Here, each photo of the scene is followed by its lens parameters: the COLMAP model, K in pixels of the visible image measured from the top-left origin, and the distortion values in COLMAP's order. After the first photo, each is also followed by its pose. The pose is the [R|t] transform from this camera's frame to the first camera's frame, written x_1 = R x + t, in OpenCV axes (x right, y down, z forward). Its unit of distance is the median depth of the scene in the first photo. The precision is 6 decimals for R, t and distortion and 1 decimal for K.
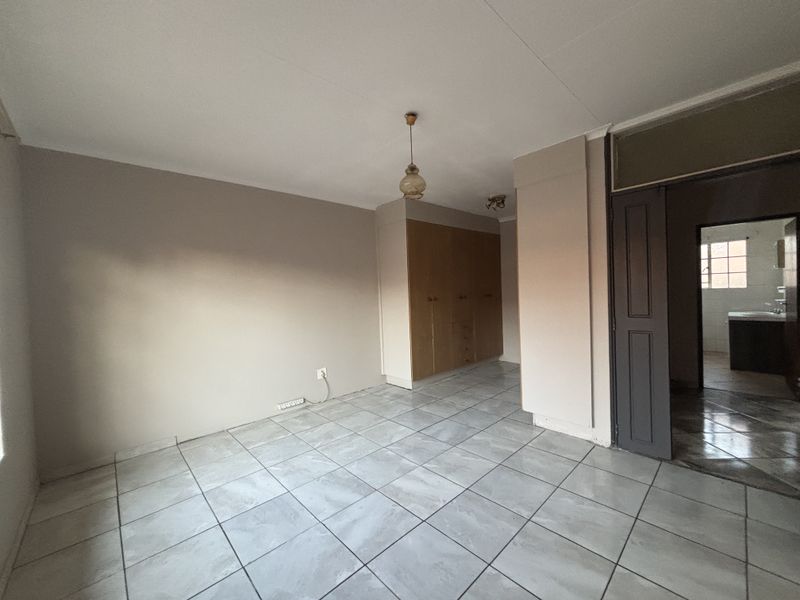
lens RADIAL K [[322.8, 0, 400.0], [0, 322.8, 300.0], [0, 0, 1]] dist [0.003856, 0.000250]
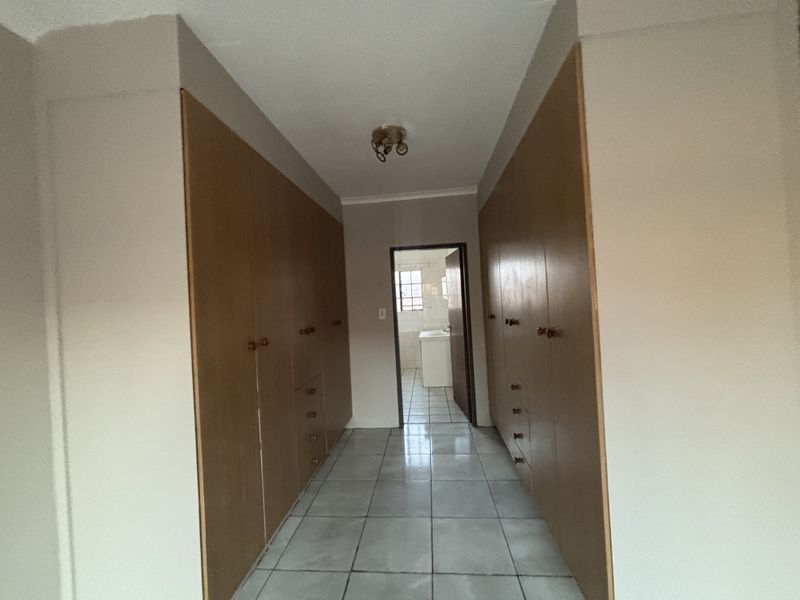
lens RADIAL K [[322.8, 0, 400.0], [0, 322.8, 300.0], [0, 0, 1]] dist [0.003856, 0.000250]
pose [[0.726696, 0.000075, 0.686959, -0.039097], [0.035323, 0.998673, -0.037475, -0.033332], [-0.686050, 0.051498, 0.725729, 0.594001]]
